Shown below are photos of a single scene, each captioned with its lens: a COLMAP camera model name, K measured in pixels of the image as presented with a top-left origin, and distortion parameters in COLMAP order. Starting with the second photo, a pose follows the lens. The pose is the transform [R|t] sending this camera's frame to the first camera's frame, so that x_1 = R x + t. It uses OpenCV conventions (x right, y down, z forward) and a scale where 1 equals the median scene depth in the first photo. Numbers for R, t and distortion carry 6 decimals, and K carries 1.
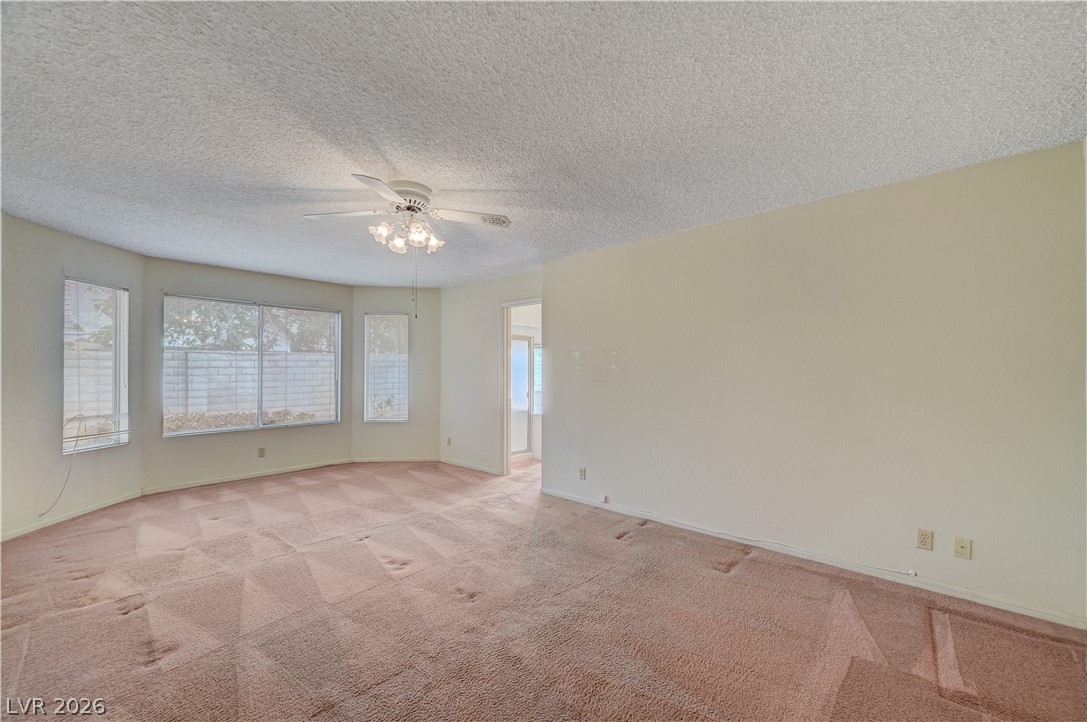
lens RADIAL K [[431.8, 0, 551.4], [0, 431.8, 372.7], [0, 0, 1]] dist [0.000702, 0.000063]
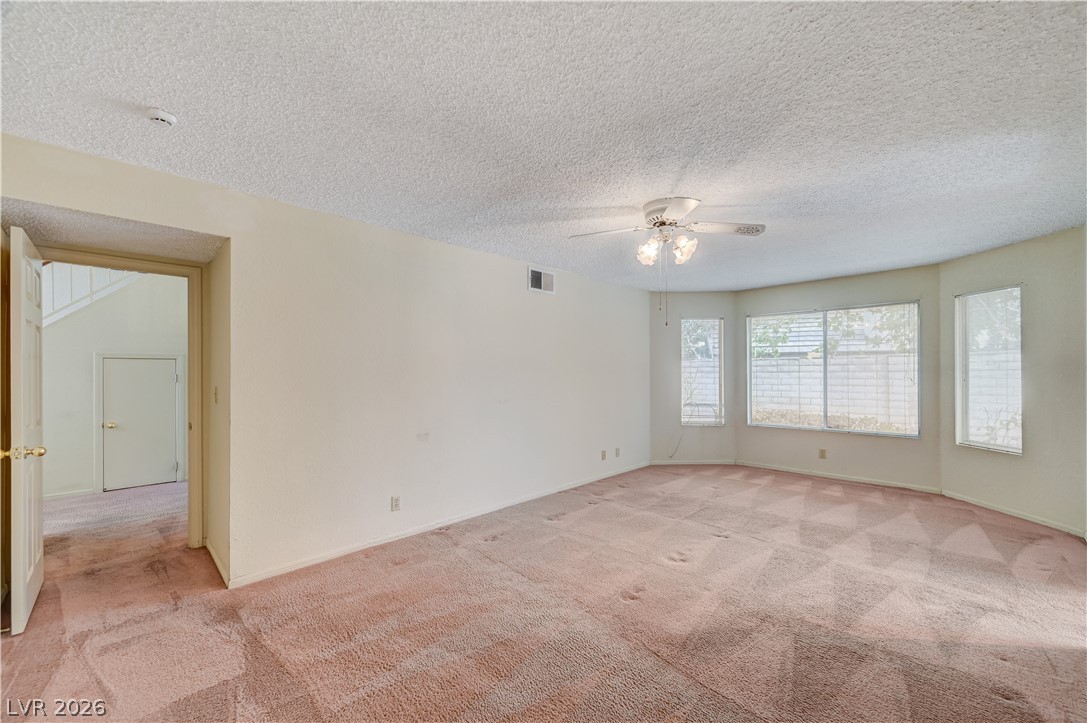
lens RADIAL K [[431.8, 0, 551.4], [0, 431.8, 373.2], [0, 0, 1]] dist [0.000702, 0.000063]
pose [[-0.059518, -0.003505, -0.998221, 0.508259], [-0.002650, 0.999991, -0.003353, -0.003358], [0.998224, 0.002446, -0.059527, 0.526950]]
